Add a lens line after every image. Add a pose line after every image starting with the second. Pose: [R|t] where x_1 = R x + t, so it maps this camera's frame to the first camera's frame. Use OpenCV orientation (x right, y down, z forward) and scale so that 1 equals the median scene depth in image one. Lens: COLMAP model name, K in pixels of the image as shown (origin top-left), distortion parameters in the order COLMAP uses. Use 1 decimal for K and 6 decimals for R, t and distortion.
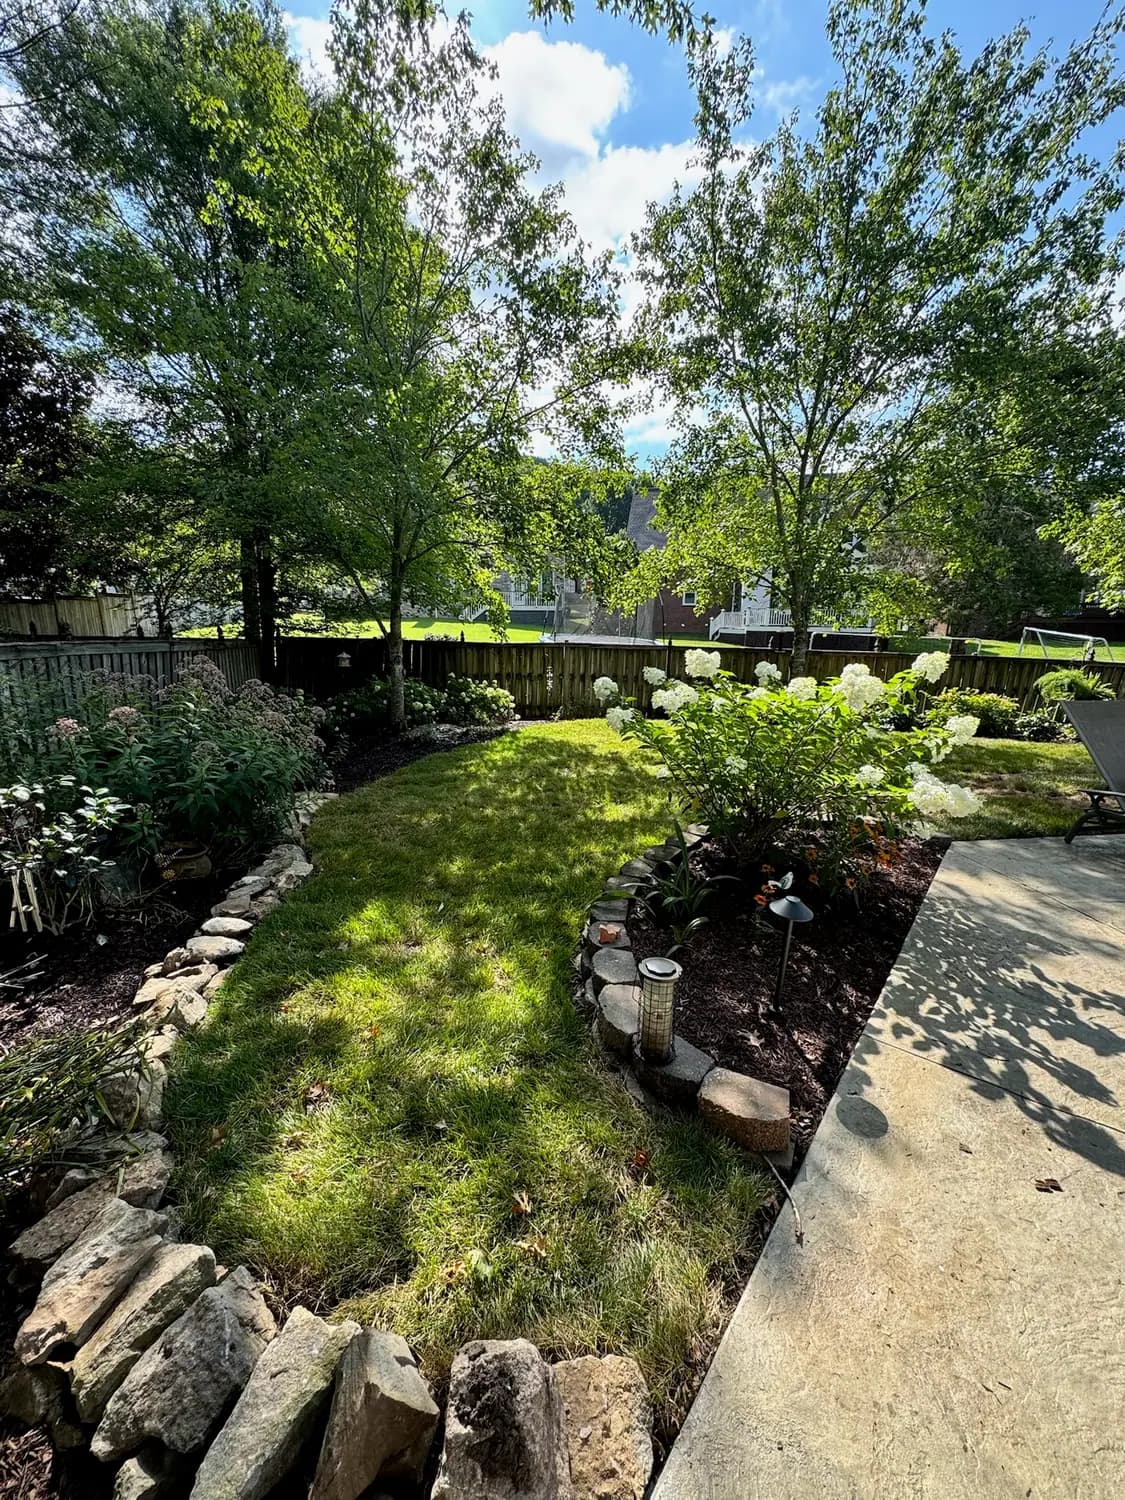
lens RADIAL K [[602.5, 0, 562.0], [0, 602.5, 747.6], [0, 0, 1]] dist [-0.001551, 0.000297]
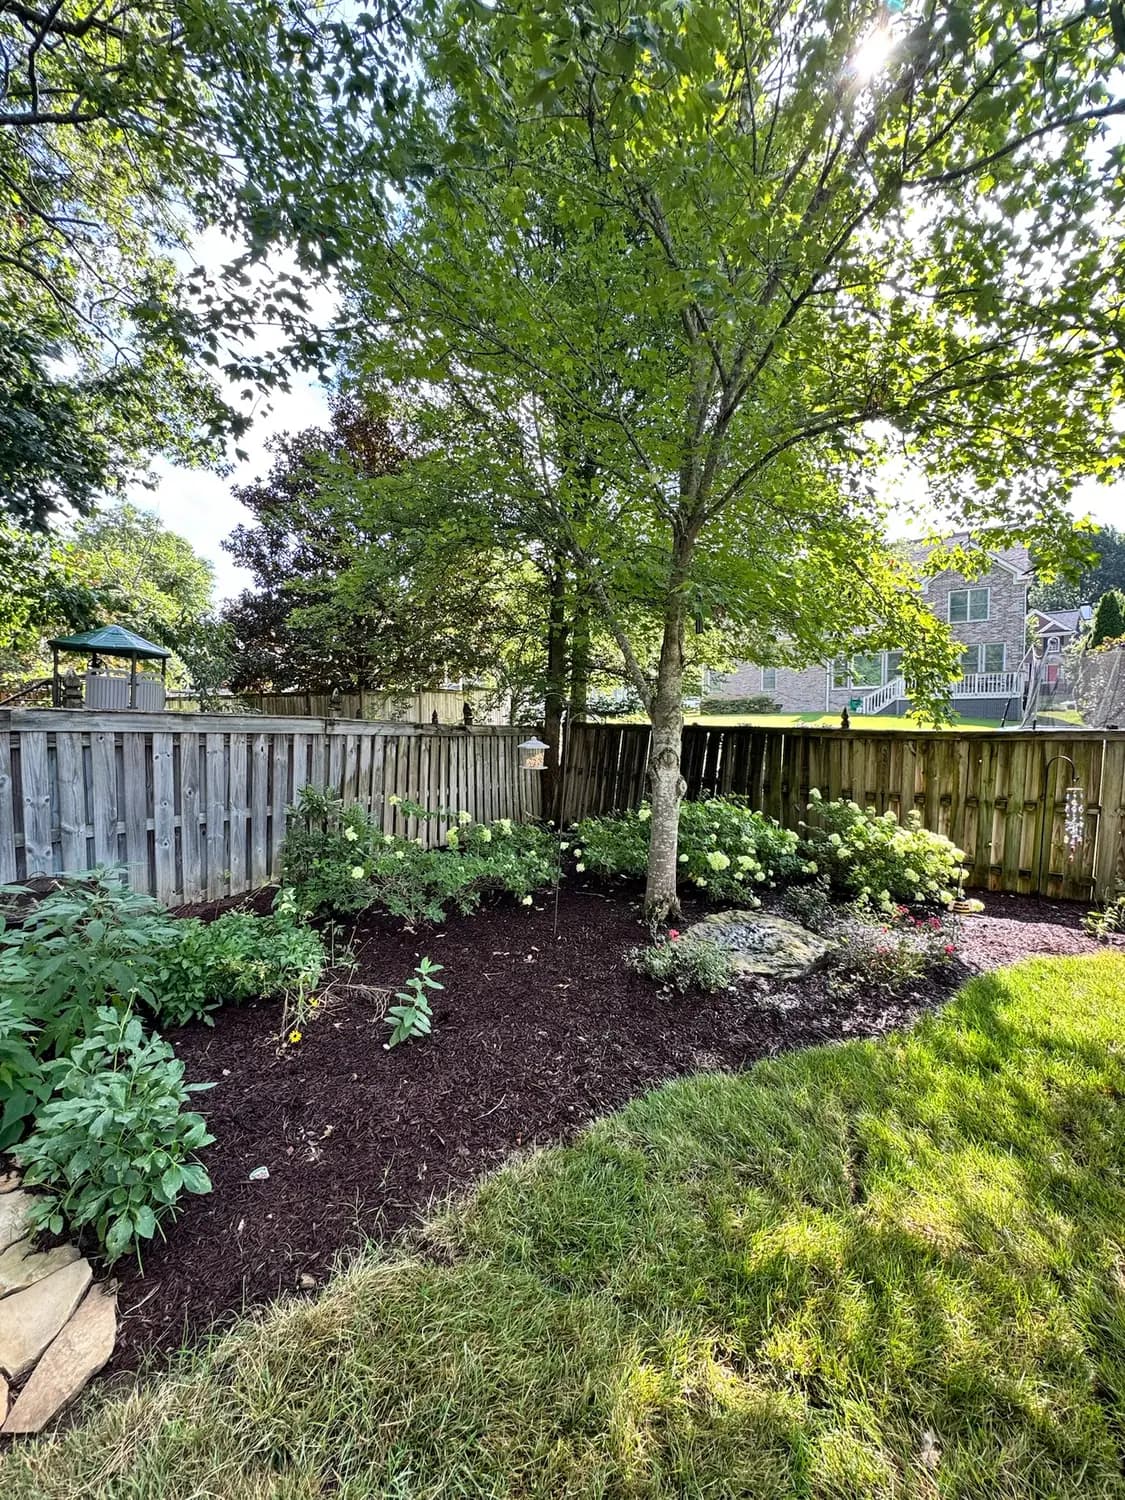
lens RADIAL K [[602.5, 0, 565.9], [0, 602.5, 752.7], [0, 0, 1]] dist [-0.001551, 0.000297]
pose [[0.812905, 0.023153, -0.581936, -0.063302], [-0.114106, 0.986175, -0.120159, -0.071202], [0.571108, 0.164080, 0.804309, 0.485906]]
